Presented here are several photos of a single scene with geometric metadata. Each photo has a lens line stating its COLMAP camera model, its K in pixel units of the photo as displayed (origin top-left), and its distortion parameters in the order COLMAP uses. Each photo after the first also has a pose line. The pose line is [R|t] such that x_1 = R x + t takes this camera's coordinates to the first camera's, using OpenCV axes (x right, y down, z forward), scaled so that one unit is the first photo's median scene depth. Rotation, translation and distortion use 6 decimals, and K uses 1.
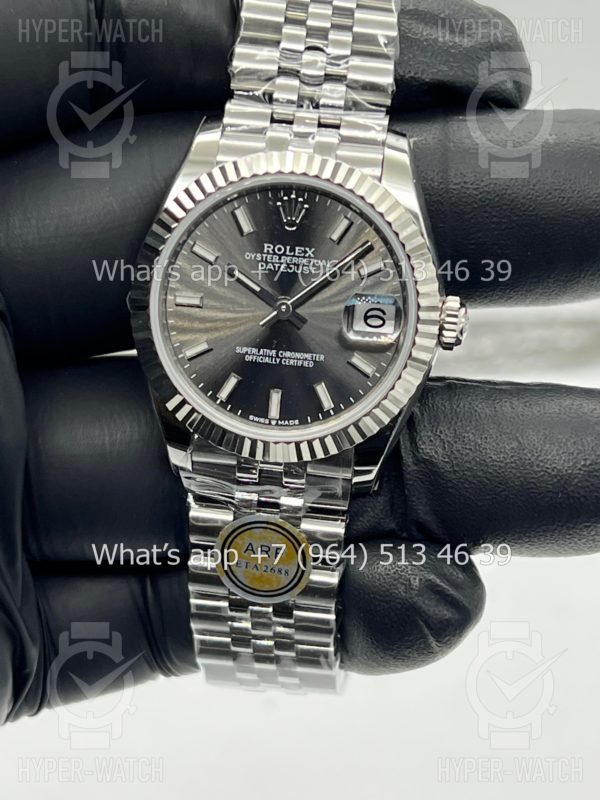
lens RADIAL K [[1581.5, 0, 299.4], [0, 1581.5, 394.9], [0, 0, 1]] dist [0.173278, 0.000000]
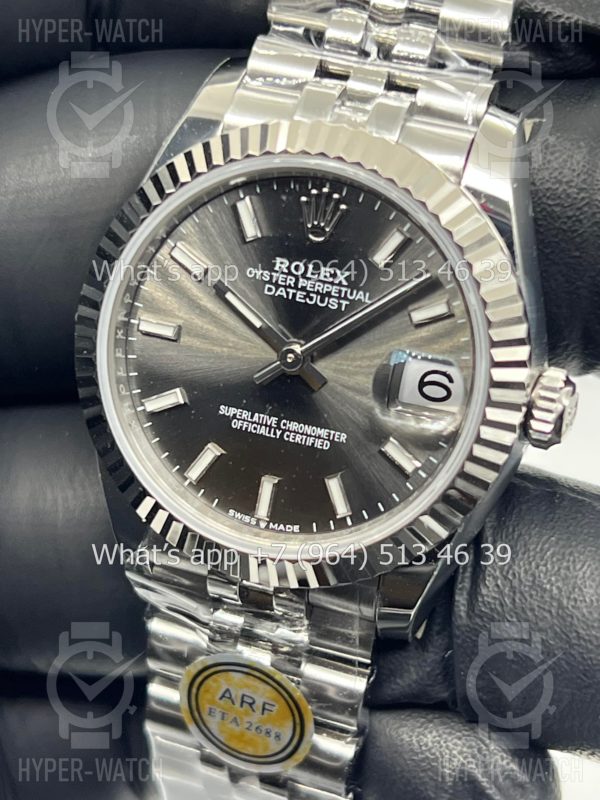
lens RADIAL K [[1581.5, 0, 317.6], [0, 1581.5, 407.8], [0, 0, 1]] dist [0.173278, 0.000000]
pose [[0.979213, 0.121592, -0.162350, 0.109333], [-0.116957, 0.992416, 0.037847, -0.059636], [0.165721, -0.018072, 0.986007, 0.346902]]
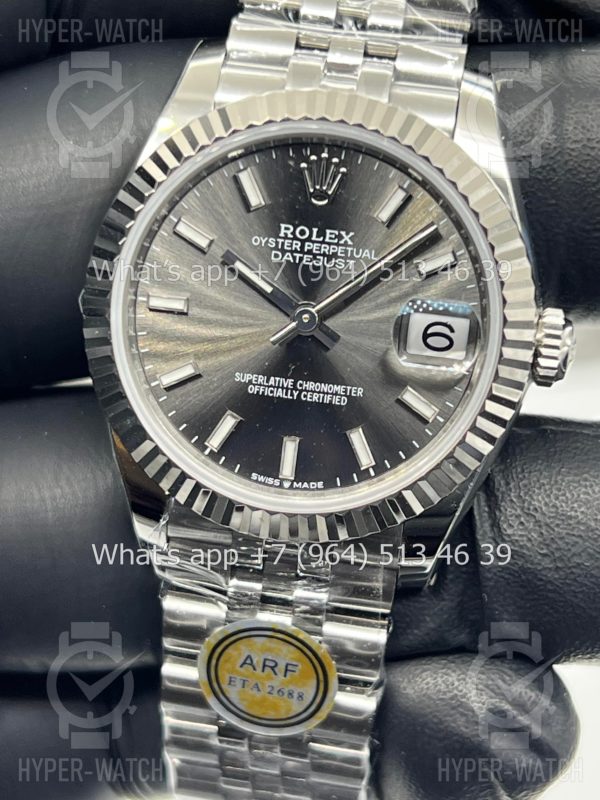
lens RADIAL K [[1581.5, 0, 303.6], [0, 1581.5, 404.1], [0, 0, 1]] dist [0.173278, 0.000000]
pose [[0.999509, 0.029000, -0.011873, -0.001811], [-0.029065, 0.999564, -0.005272, -0.013993], [0.011715, 0.005615, 0.999916, 0.313771]]
